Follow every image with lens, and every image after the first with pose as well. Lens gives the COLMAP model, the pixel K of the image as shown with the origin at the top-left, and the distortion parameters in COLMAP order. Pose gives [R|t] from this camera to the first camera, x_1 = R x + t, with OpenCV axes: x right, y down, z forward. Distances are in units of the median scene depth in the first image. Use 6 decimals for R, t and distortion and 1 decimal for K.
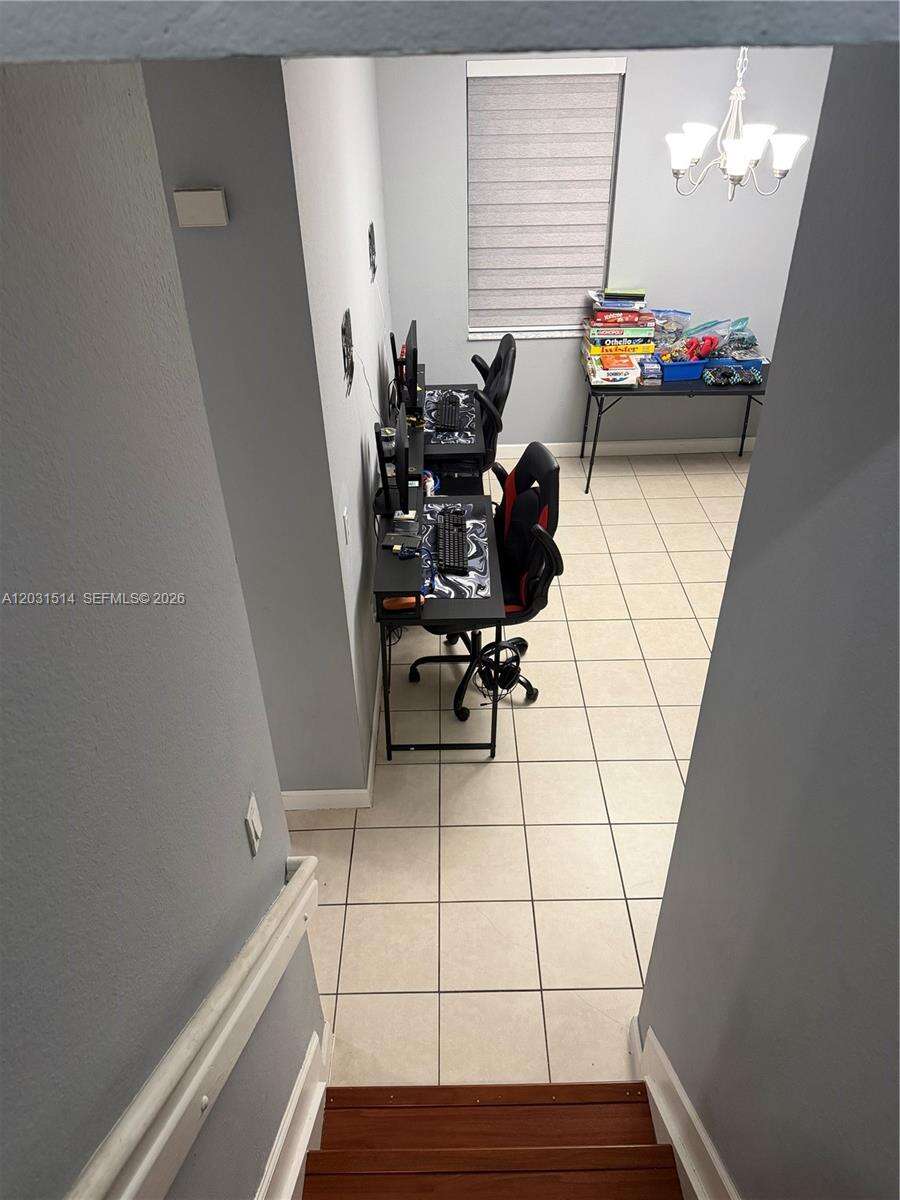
lens RADIAL K [[835.4, 0, 450.8], [0, 835.4, 614.1], [0, 0, 1]] dist [0.092769, -0.146060]
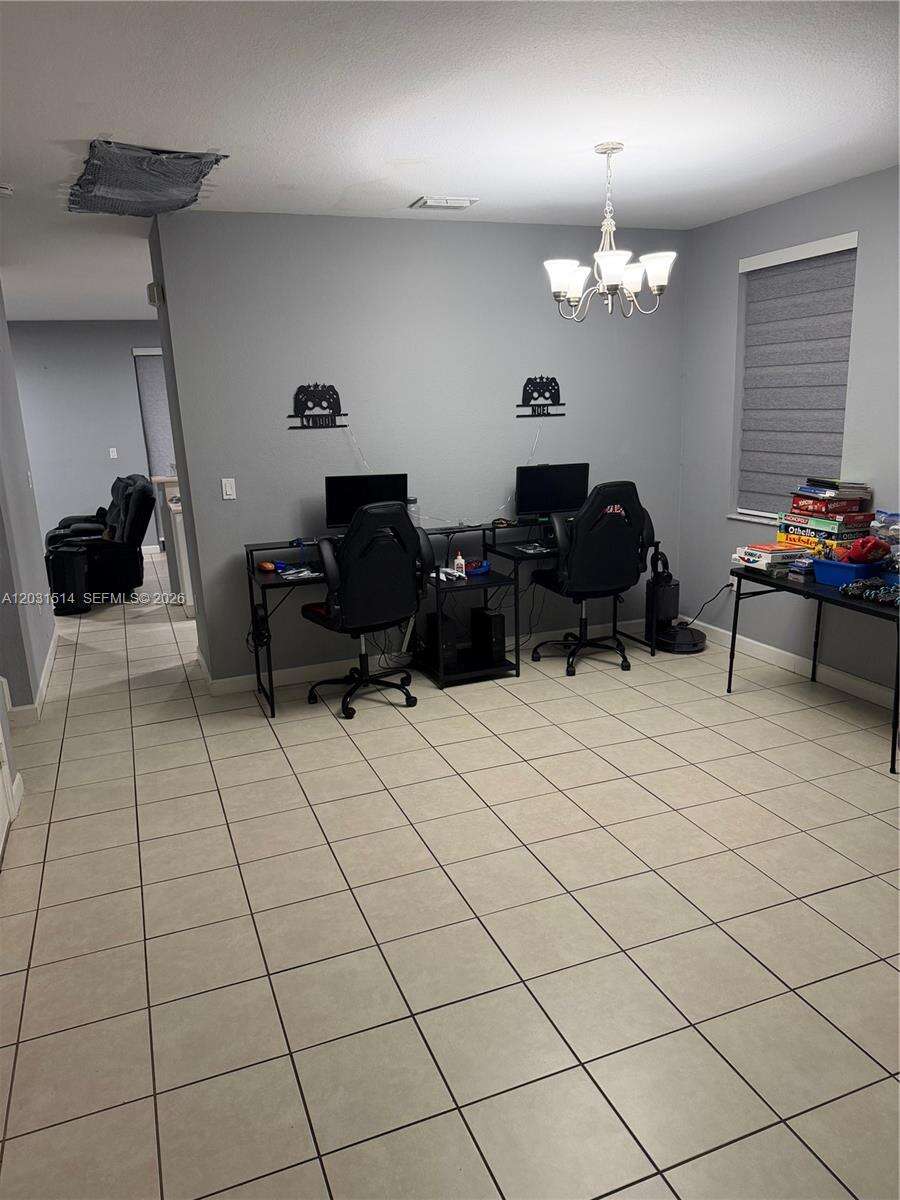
lens RADIAL K [[835.4, 0, 450.8], [0, 835.4, 614.1], [0, 0, 1]] dist [0.092769, -0.146060]
pose [[0.358578, 0.238084, -0.902628, 0.860394], [-0.522234, 0.852624, 0.017432, -0.085638], [0.773753, 0.465132, 0.430068, 0.410332]]
